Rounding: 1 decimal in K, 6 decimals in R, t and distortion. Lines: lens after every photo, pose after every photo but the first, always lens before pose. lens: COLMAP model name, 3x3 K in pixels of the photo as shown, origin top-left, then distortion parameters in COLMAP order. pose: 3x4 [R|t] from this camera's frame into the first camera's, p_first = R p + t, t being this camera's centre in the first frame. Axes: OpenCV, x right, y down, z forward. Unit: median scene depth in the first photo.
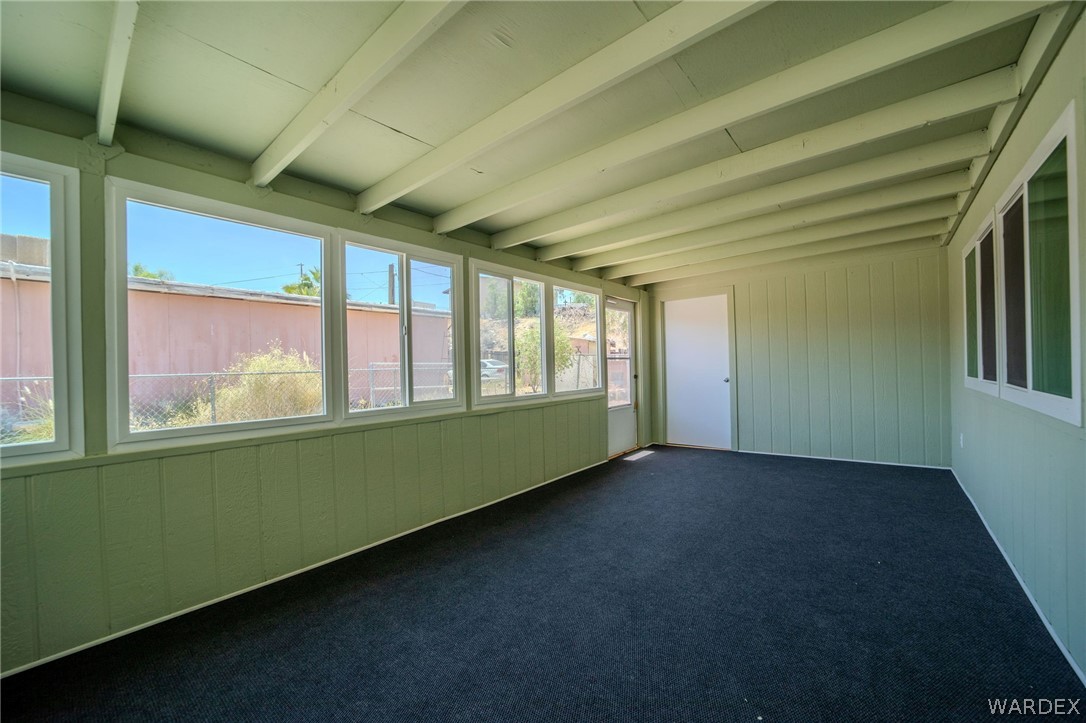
lens RADIAL K [[414.5, 0, 540.7], [0, 414.5, 364.2], [0, 0, 1]] dist [-0.018432, 0.007818]
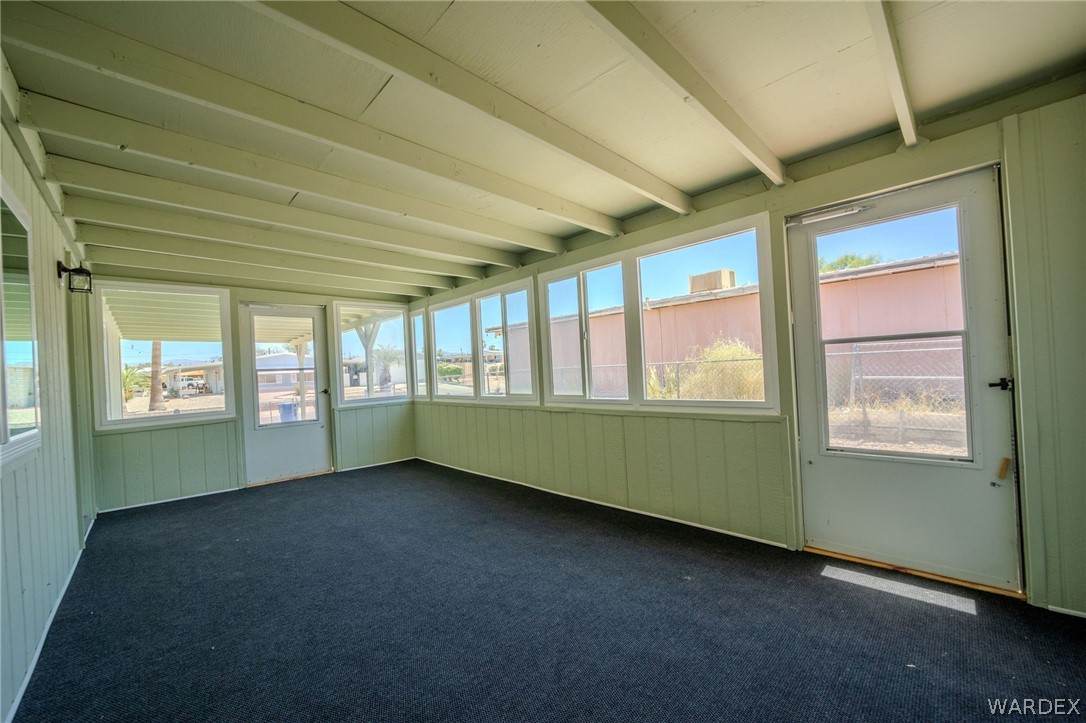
lens RADIAL K [[414.5, 0, 546.3], [0, 414.5, 366.9], [0, 0, 1]] dist [-0.018432, 0.007818]
pose [[-0.087023, 0.022480, -0.995953, 0.971030], [0.054721, 0.998344, 0.017753, -0.017966], [0.994702, -0.052954, -0.088109, 1.092371]]
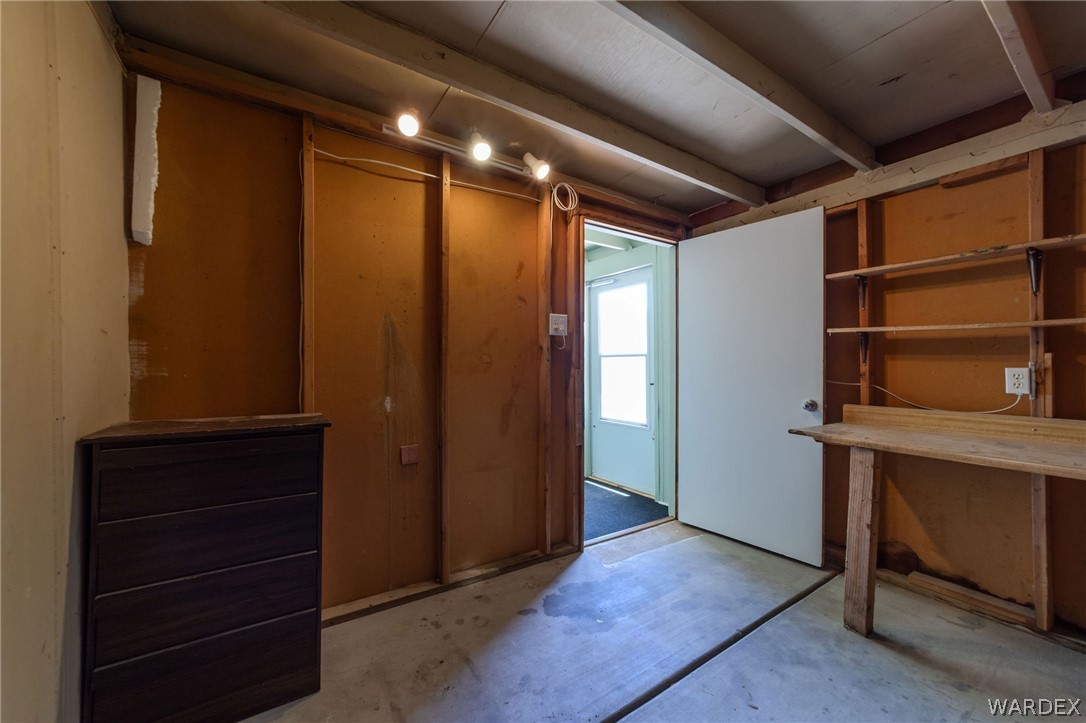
lens RADIAL K [[414.5, 0, 539.0], [0, 414.5, 359.6], [0, 0, 1]] dist [-0.018432, 0.007818]
pose [[-0.279004, 0.014282, -0.960184, 1.423296], [0.008429, 0.999887, 0.012424, -0.026992], [0.960253, -0.004627, -0.279093, 1.650696]]
